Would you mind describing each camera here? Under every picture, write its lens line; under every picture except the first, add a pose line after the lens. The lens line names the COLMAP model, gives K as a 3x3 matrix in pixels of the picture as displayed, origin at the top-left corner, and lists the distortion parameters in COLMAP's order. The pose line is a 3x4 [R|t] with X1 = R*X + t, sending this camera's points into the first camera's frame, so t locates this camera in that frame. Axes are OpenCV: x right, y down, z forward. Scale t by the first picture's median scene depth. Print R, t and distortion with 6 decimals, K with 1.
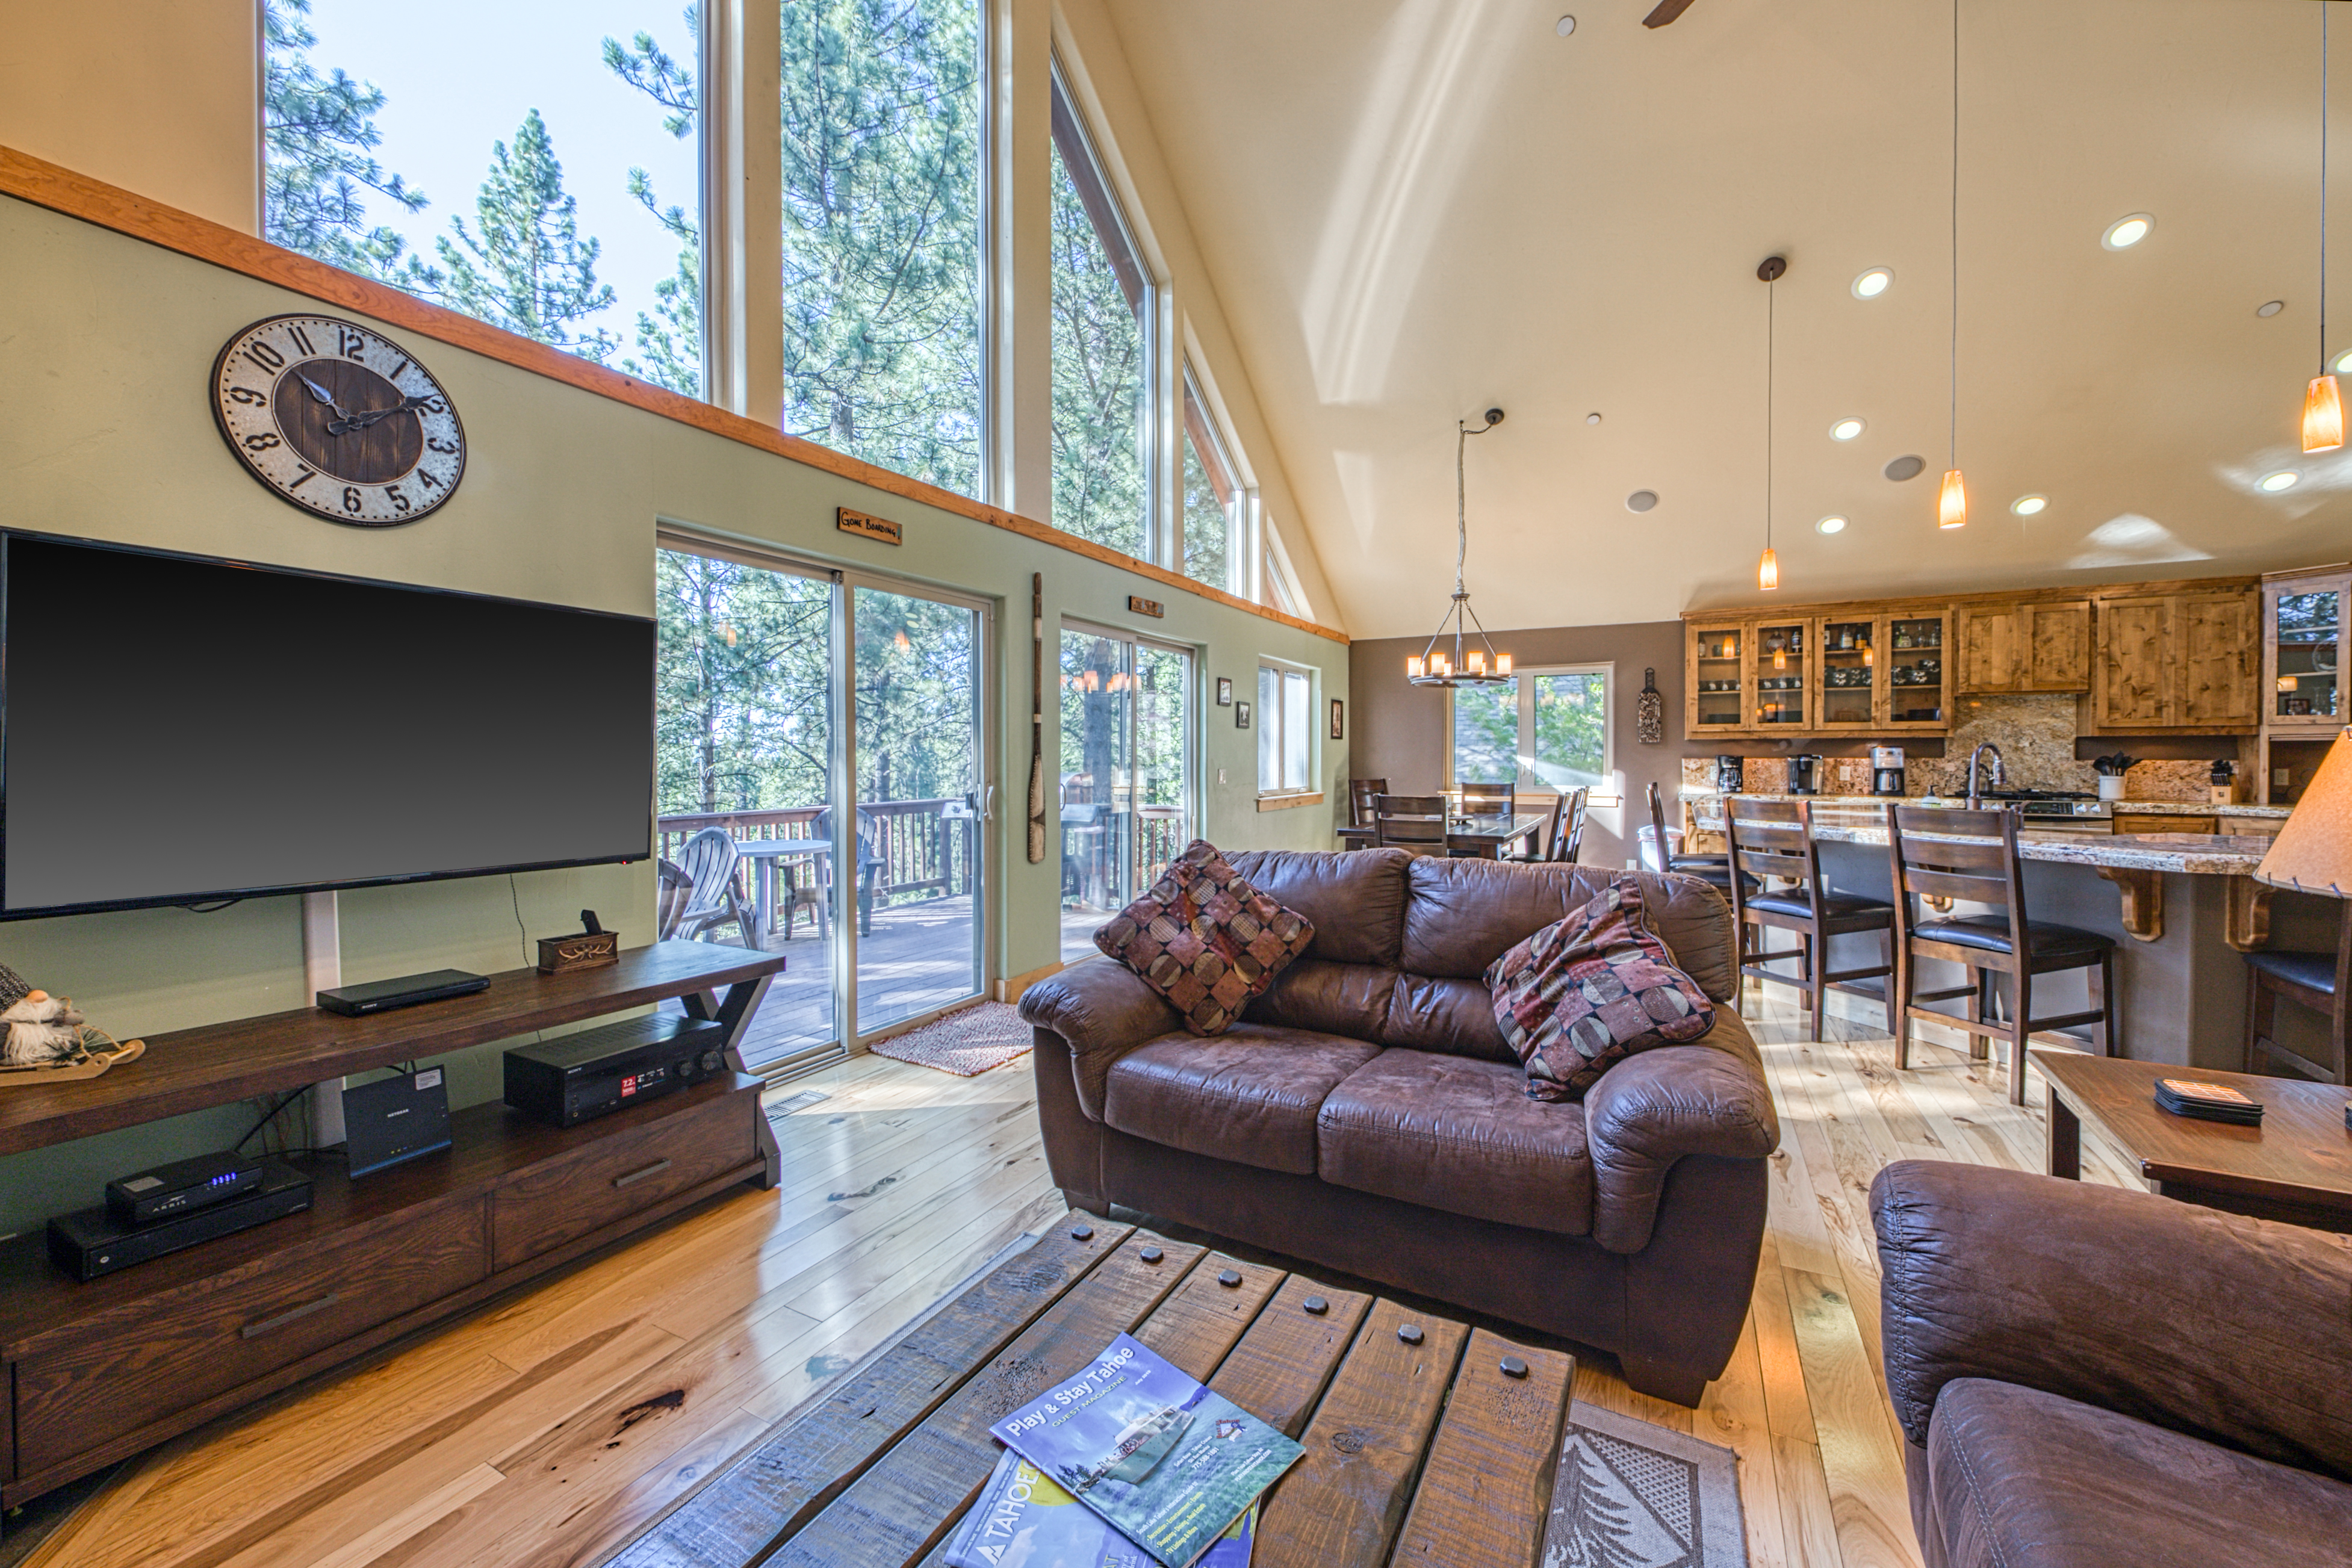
lens RADIAL K [[934.2, 0, 1178.2], [0, 934.2, 763.5], [0, 0, 1]] dist [0.000330, -0.000053]
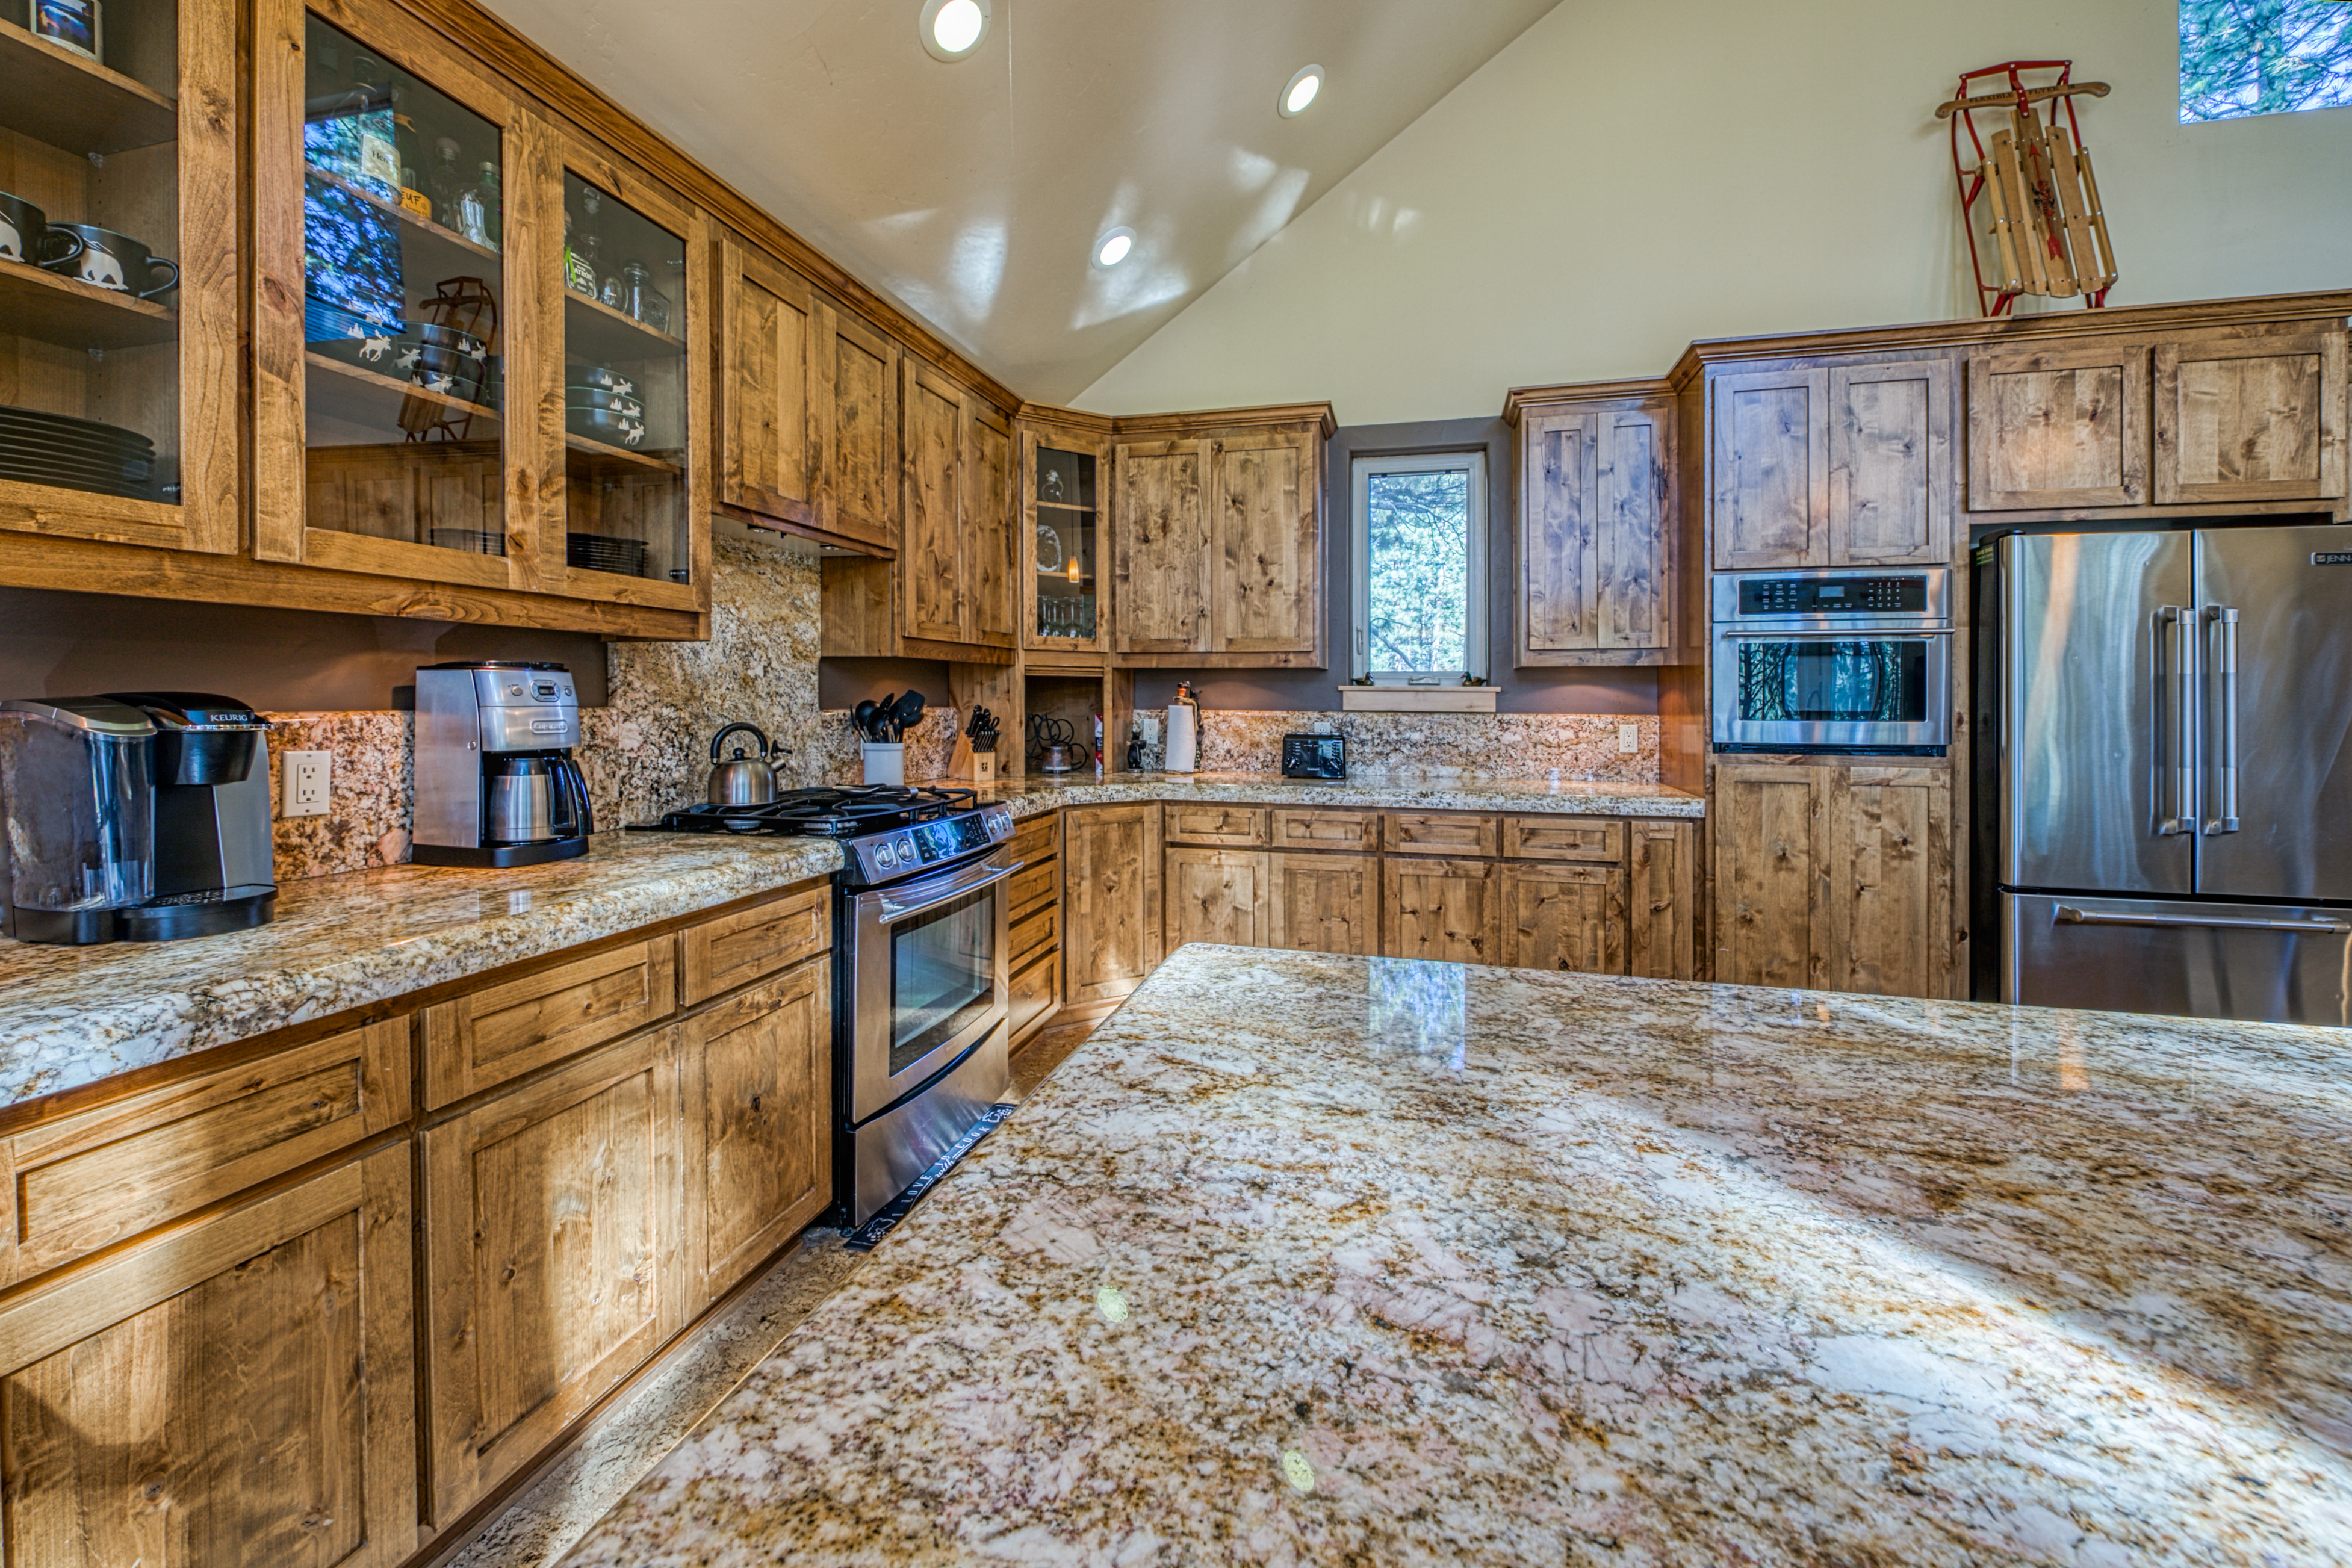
lens RADIAL K [[903.3, 0, 1200.4], [0, 903.3, 707.1], [0, 0, 1]] dist [0.000541, -0.000027]
pose [[-0.236288, -0.009757, 0.971634, 0.503085], [0.009449, 0.999879, 0.012339, -0.008356], [-0.971637, 0.012097, -0.236167, 0.926036]]
